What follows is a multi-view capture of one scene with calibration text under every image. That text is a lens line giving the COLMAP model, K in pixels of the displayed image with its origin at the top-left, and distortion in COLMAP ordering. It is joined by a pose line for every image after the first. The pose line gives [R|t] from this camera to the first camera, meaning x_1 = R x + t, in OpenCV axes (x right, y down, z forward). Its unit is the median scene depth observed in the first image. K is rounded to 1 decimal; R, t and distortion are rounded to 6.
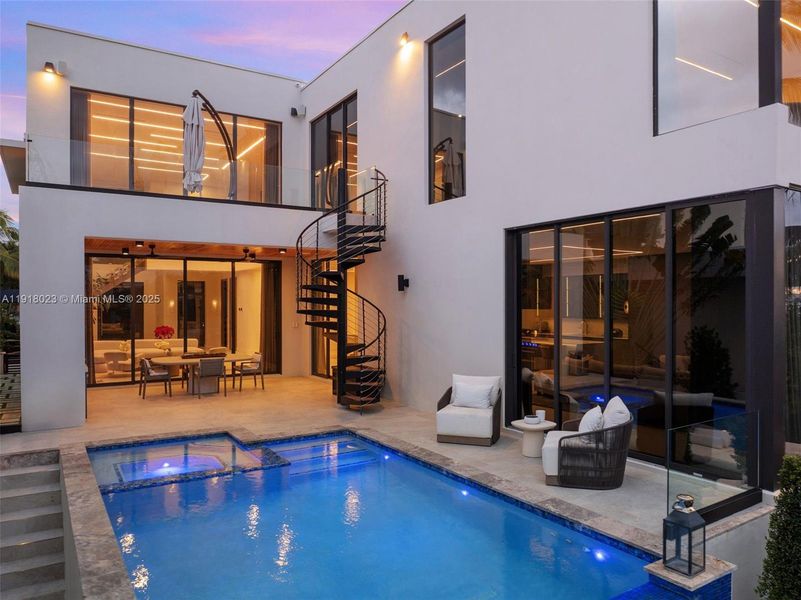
lens RADIAL K [[570.0, 0, 403.9], [0, 570.0, 304.9], [0, 0, 1]] dist [-0.036188, 0.018343]
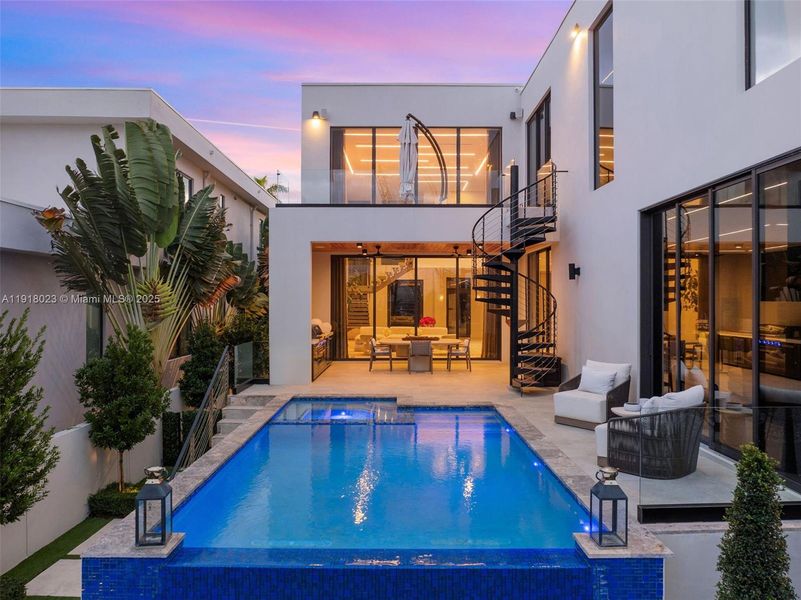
lens RADIAL K [[570.0, 0, 401.8], [0, 570.0, 298.8], [0, 0, 1]] dist [-0.036188, 0.018343]
pose [[0.847871, -0.001091, -0.530202, 0.272970], [-0.003212, 0.999969, -0.007194, 0.017980], [0.530193, 0.007803, 0.847841, -0.016161]]
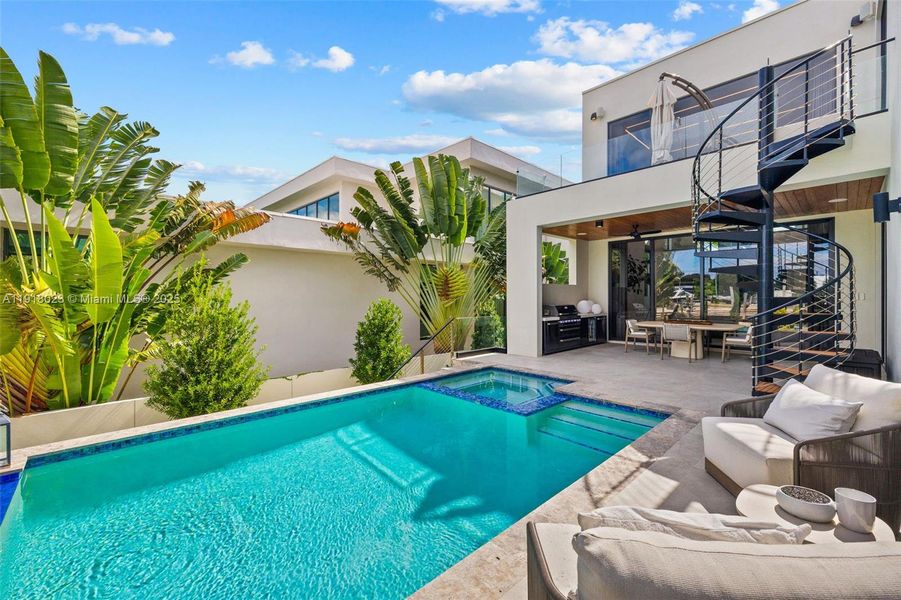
lens RADIAL K [[381.2, 0, 452.5], [0, 381.2, 302.8], [0, 0, 1]] dist [0.001655, -0.000647]
pose [[0.203896, 0.007040, -0.978967, 0.287108], [-0.000238, 0.999974, 0.007141, 0.055367], [0.978992, -0.001223, 0.203893, 0.501421]]
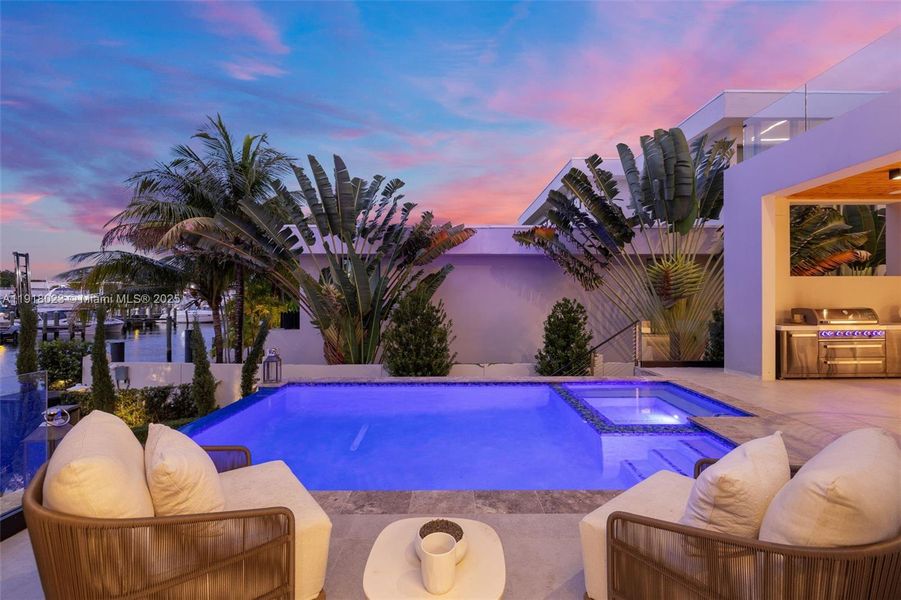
lens RADIAL K [[381.2, 0, 454.6], [0, 381.2, 294.4], [0, 0, 1]] dist [0.001655, -0.000647]
pose [[-0.539314, -0.012745, -0.842009, 0.270564], [-0.003273, 0.999910, -0.013039, 0.056656], [0.842099, -0.004276, -0.539307, 0.776637]]
